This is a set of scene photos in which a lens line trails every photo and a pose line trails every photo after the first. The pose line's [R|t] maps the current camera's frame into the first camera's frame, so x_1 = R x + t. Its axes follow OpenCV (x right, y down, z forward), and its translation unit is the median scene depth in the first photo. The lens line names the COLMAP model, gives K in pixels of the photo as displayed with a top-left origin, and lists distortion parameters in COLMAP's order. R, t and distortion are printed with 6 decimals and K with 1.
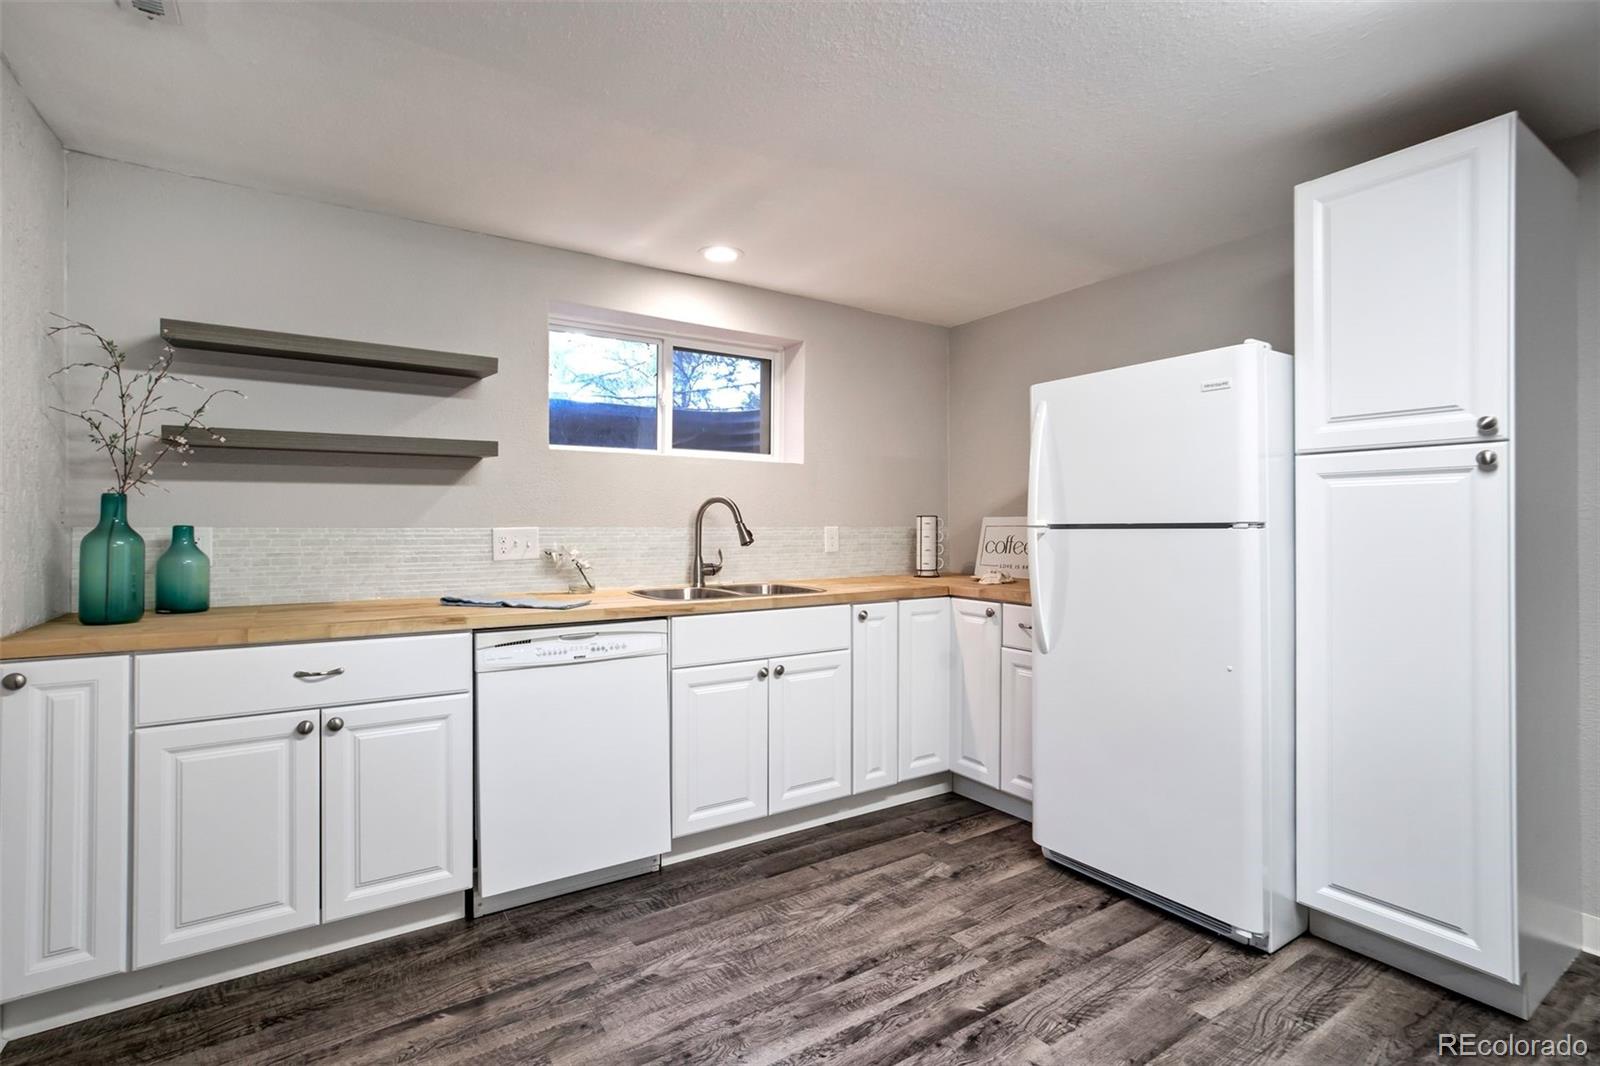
lens RADIAL K [[747.2, 0, 801.3], [0, 747.2, 527.0], [0, 0, 1]] dist [-0.005093, 0.002170]
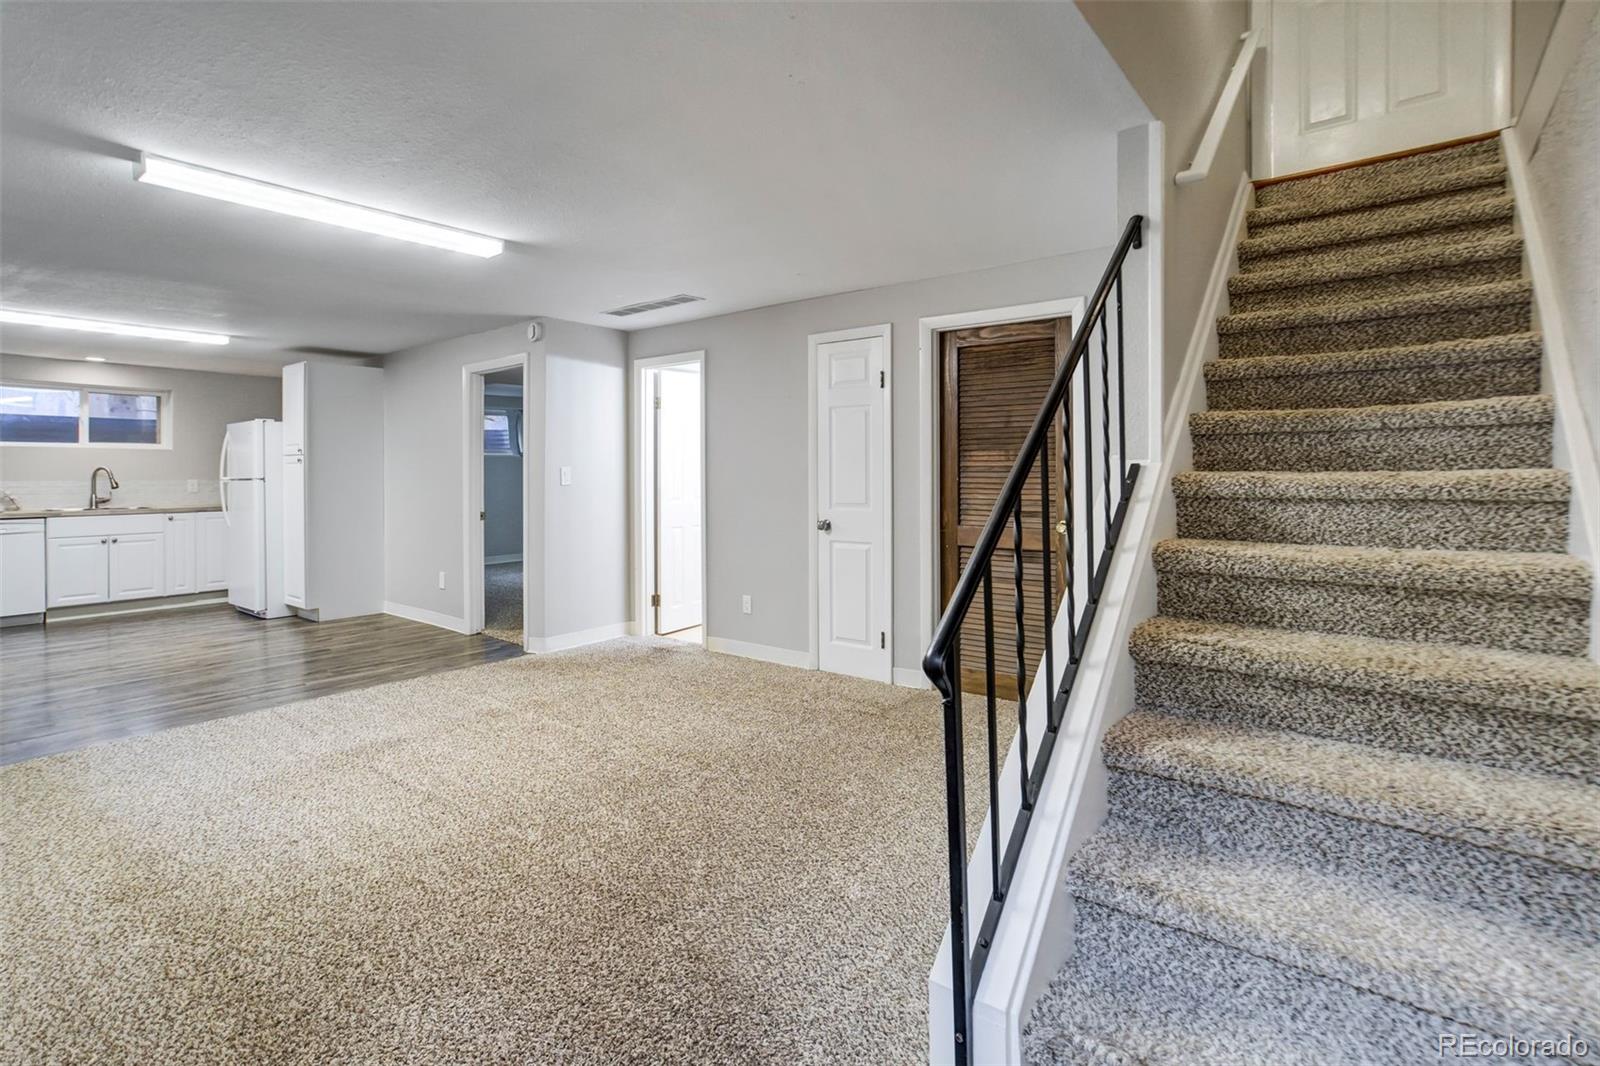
lens RADIAL K [[747.2, 0, 789.1], [0, 747.2, 473.8], [0, 0, 1]] dist [-0.005093, 0.002170]
pose [[0.947803, 0.000483, 0.318855, 1.075292], [-0.000195, 1.000000, -0.000933, -0.017654], [-0.318855, 0.000822, 0.947803, -1.671062]]
